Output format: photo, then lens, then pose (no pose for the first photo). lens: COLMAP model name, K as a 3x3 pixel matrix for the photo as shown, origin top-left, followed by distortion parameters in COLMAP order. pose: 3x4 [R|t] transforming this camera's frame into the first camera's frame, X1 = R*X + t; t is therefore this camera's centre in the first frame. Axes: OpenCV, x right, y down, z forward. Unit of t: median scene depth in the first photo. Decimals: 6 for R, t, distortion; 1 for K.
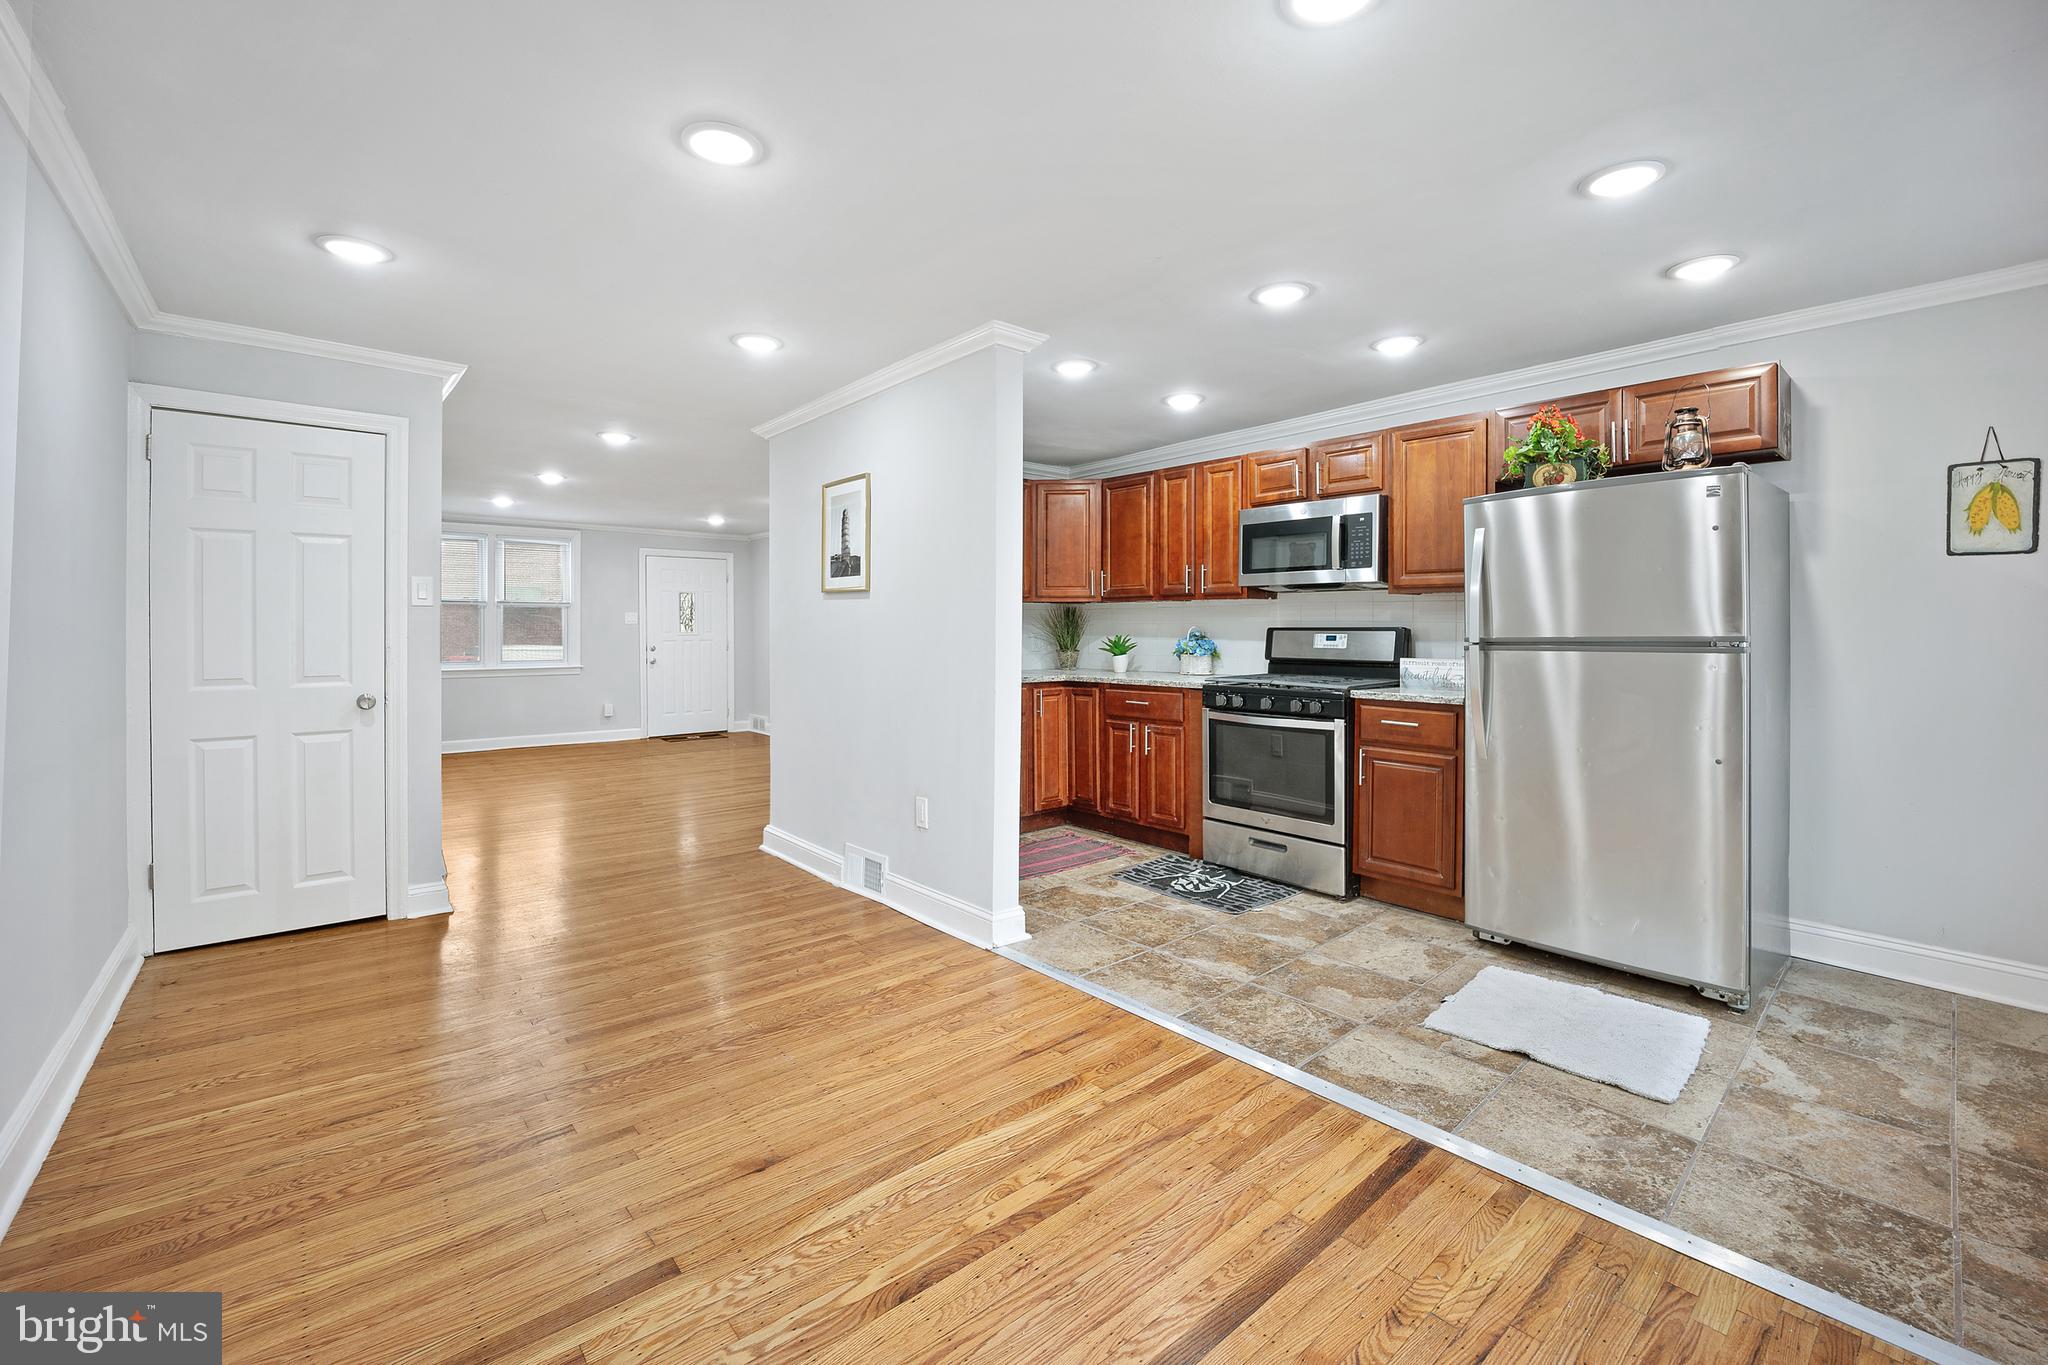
lens RADIAL K [[836.6, 0, 1031.2], [0, 836.6, 636.3], [0, 0, 1]] dist [-0.009298, -0.000043]
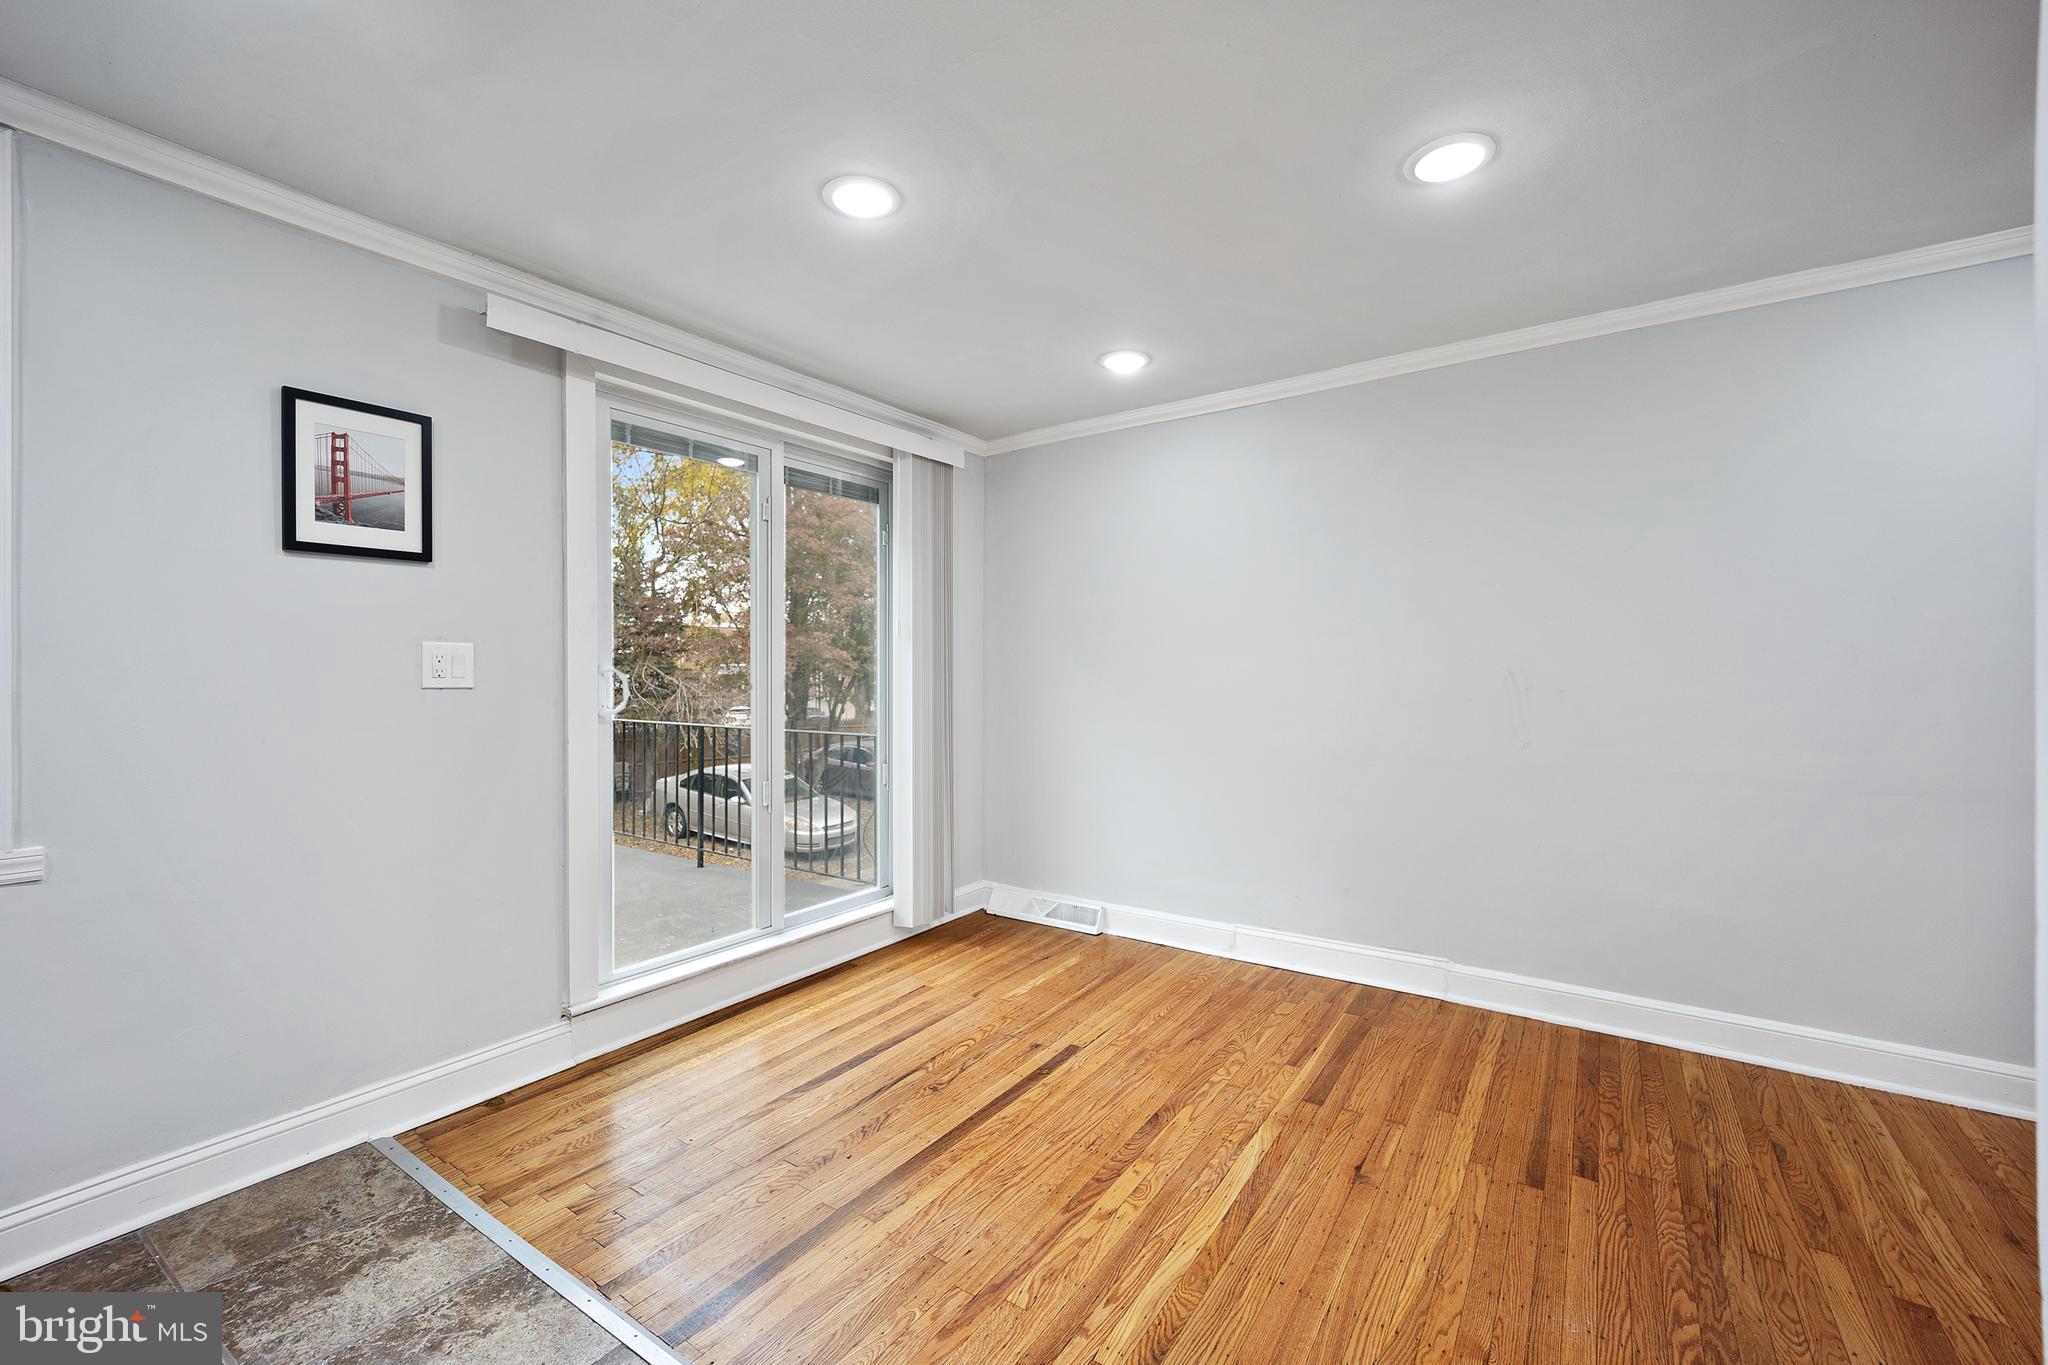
lens RADIAL K [[837.3, 0, 1022.2], [0, 837.3, 674.1], [0, 0, 1]] dist [-0.003017, 0.000104]
pose [[-0.969806, 0.000966, -0.243874, 0.156915], [-0.000499, 0.999982, 0.005943, -0.004441], [0.243875, 0.005885, -0.969789, 0.836547]]
